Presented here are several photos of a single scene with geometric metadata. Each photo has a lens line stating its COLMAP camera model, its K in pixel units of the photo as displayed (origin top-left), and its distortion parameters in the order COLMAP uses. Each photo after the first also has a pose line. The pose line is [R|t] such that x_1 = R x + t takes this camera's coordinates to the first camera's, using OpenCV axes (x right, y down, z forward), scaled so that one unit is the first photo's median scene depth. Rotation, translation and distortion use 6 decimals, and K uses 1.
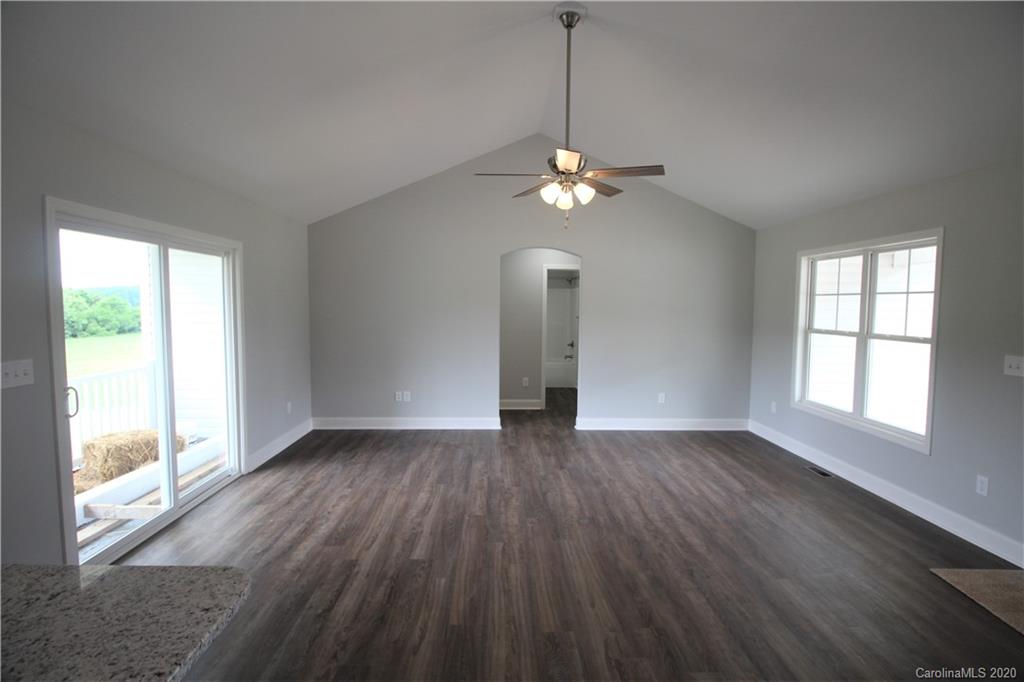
lens RADIAL K [[486.5, 0, 509.5], [0, 486.5, 335.6], [0, 0, 1]] dist [0.000086, -0.012839]
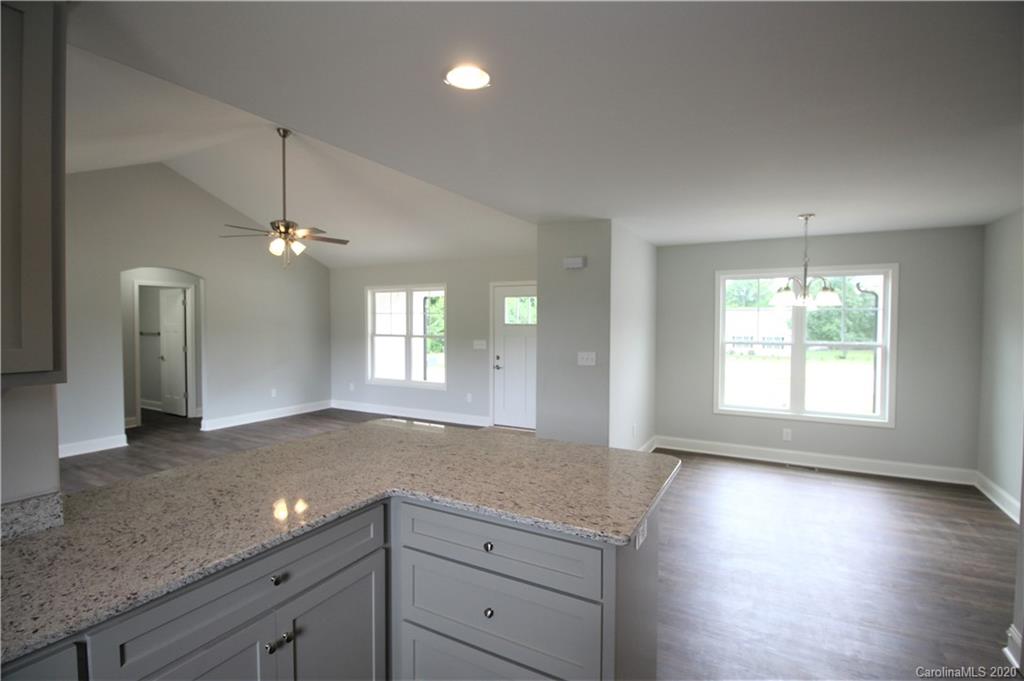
lens RADIAL K [[486.5, 0, 509.5], [0, 486.5, 335.1], [0, 0, 1]] dist [0.000086, -0.012839]
pose [[0.511222, -0.036911, 0.858656, -0.794425], [0.059445, 0.998203, 0.007518, 0.006099], [-0.857390, 0.047199, 0.512498, -0.324667]]
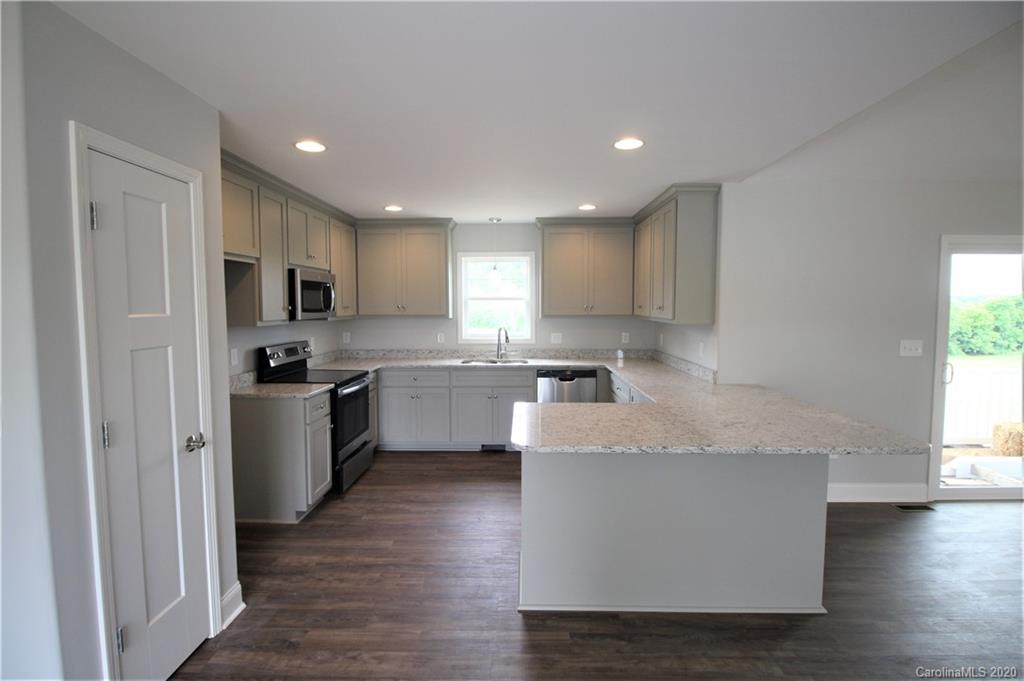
lens RADIAL K [[486.5, 0, 509.5], [0, 486.5, 335.1], [0, 0, 1]] dist [0.000086, -0.012839]
pose [[-0.055467, 0.052816, -0.997063, 0.435888], [-0.062471, 0.996460, 0.056260, 0.017227], [0.996504, 0.065409, -0.051971, -0.176341]]
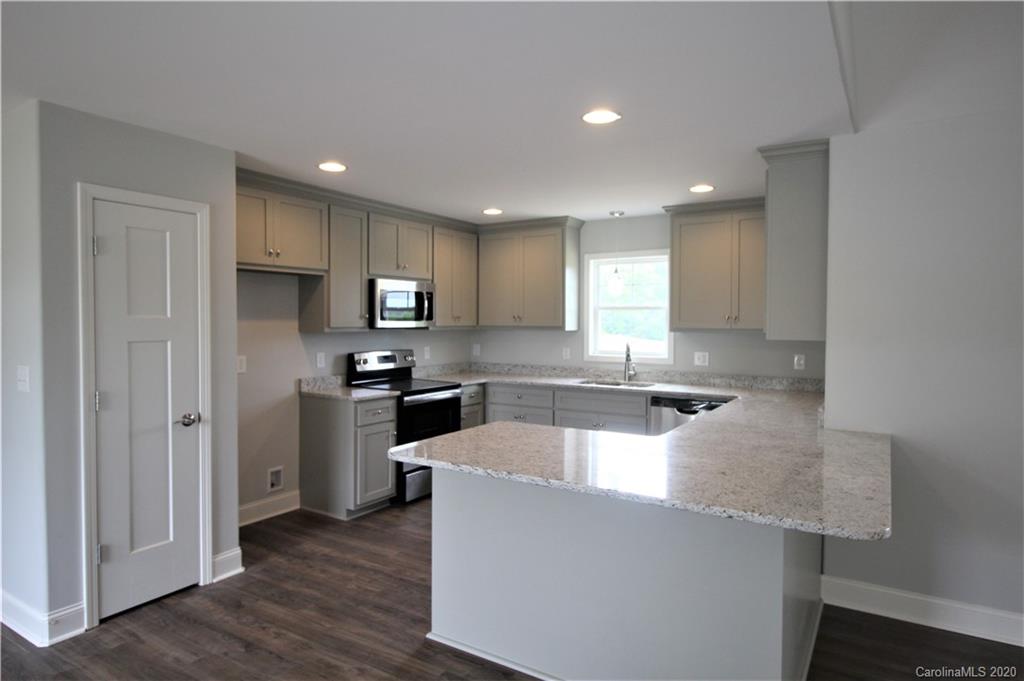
lens RADIAL K [[598.2, 0, 513.1], [0, 598.2, 333.3], [0, 0, 1]] dist [0.000476, -0.001795]
pose [[-0.553564, 0.006768, -0.832779, 0.359204], [-0.062534, 0.996806, 0.049668, -0.001932], [0.830455, 0.079571, -0.551373, 0.325811]]
